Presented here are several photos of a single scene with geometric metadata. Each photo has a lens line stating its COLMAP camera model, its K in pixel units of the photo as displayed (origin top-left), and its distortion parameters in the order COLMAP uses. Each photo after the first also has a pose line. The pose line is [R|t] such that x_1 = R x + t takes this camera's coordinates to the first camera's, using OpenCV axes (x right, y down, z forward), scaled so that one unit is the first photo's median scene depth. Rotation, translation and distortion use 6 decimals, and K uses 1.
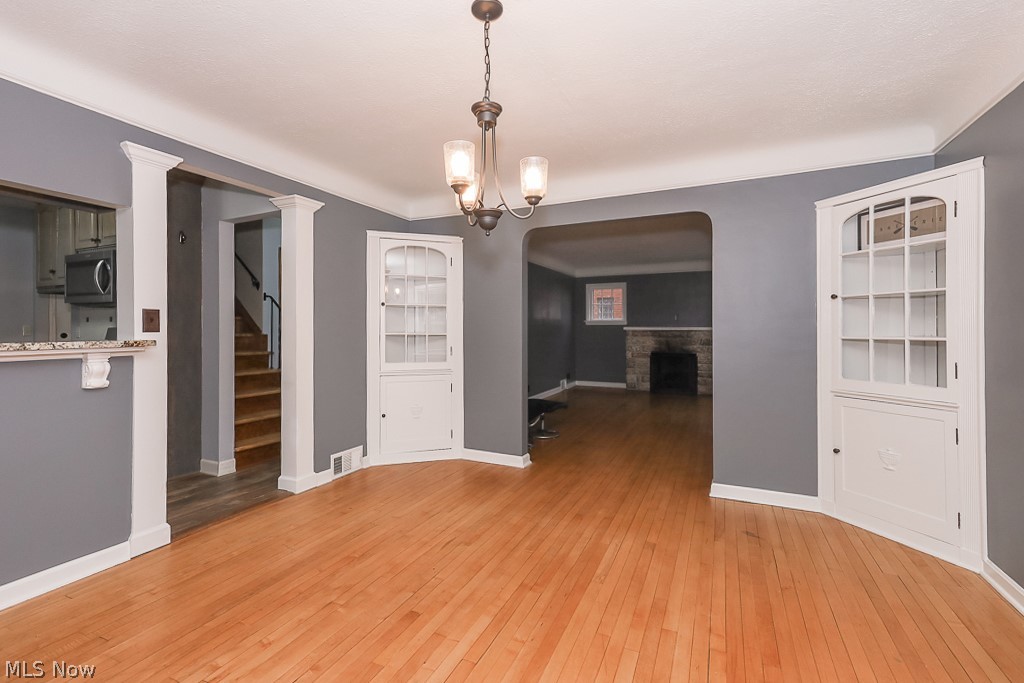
lens RADIAL K [[465.5, 0, 509.0], [0, 465.5, 328.4], [0, 0, 1]] dist [0.019753, 0.000132]
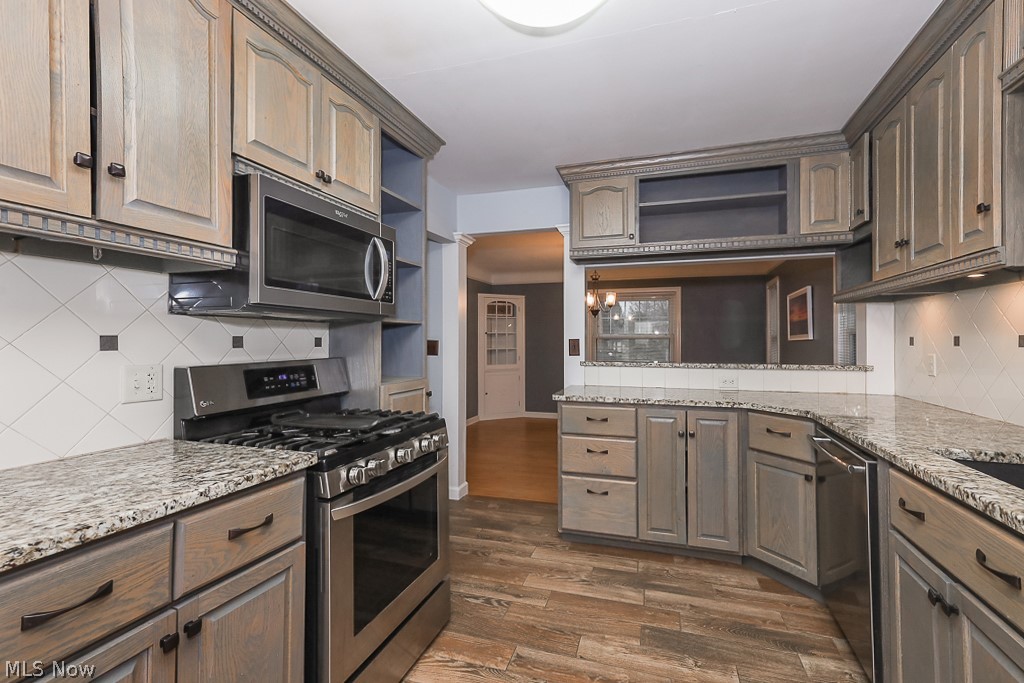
lens RADIAL K [[465.5, 0, 511.2], [0, 465.5, 335.5], [0, 0, 1]] dist [0.019753, 0.000132]
pose [[-0.098623, 0.008813, 0.995086, -1.739972], [0.001007, 0.999961, -0.008757, -0.029671], [-0.995124, 0.000139, -0.098628, 1.087426]]
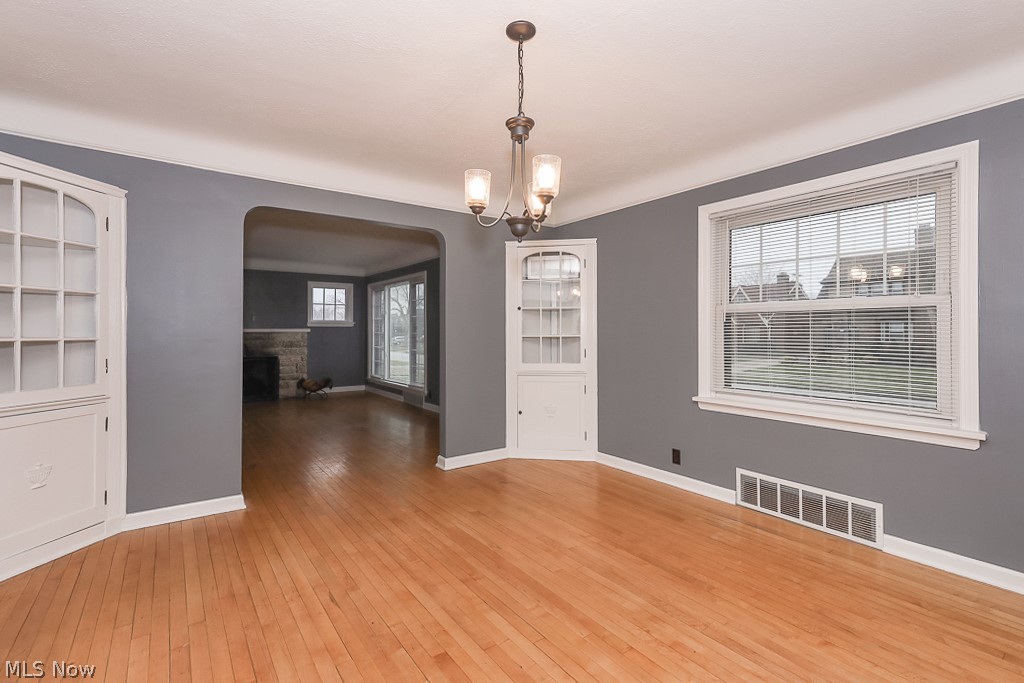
lens RADIAL K [[465.5, 0, 510.5], [0, 465.5, 328.8], [0, 0, 1]] dist [0.019753, 0.000132]
pose [[0.490385, 0.001116, 0.871505, -0.587999], [0.000711, 0.999998, -0.001681, -0.002119], [-0.871506, 0.001444, 0.490383, 0.294336]]
